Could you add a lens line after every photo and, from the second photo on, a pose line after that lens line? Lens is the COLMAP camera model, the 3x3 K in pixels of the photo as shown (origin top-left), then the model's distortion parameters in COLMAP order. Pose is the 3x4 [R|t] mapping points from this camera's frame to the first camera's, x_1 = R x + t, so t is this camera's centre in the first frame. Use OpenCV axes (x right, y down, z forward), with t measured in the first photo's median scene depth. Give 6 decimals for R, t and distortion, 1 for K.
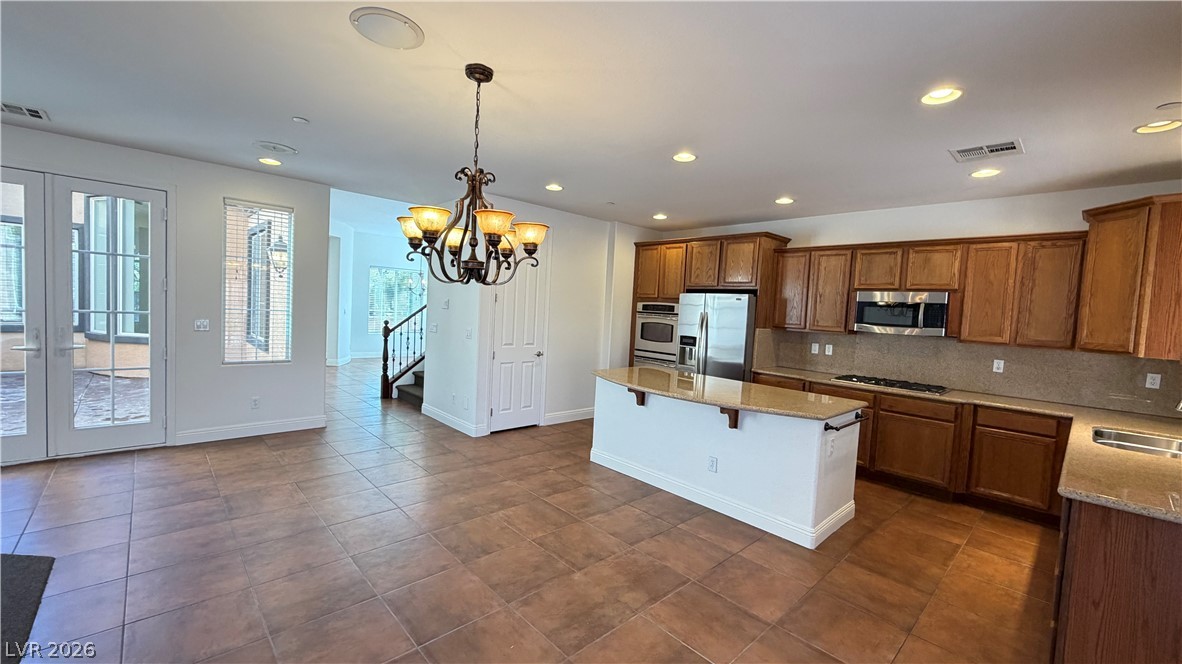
lens RADIAL K [[471.3, 0, 586.9], [0, 471.3, 333.0], [0, 0, 1]] dist [0.000497, 0.000049]
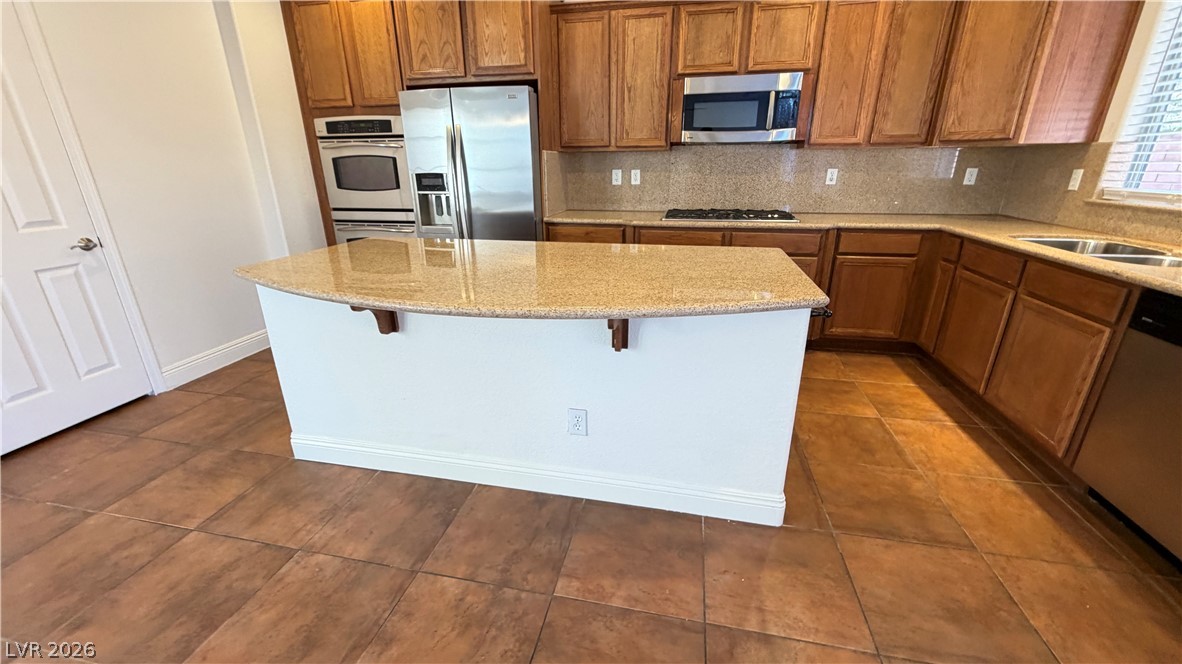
lens RADIAL K [[471.3, 0, 586.9], [0, 471.3, 333.0], [0, 0, 1]] dist [0.000497, 0.000049]
pose [[0.818400, -0.248988, 0.517905, 0.030924], [0.082519, 0.942836, 0.322880, 0.023082], [-0.568693, -0.221508, 0.792163, 0.458406]]
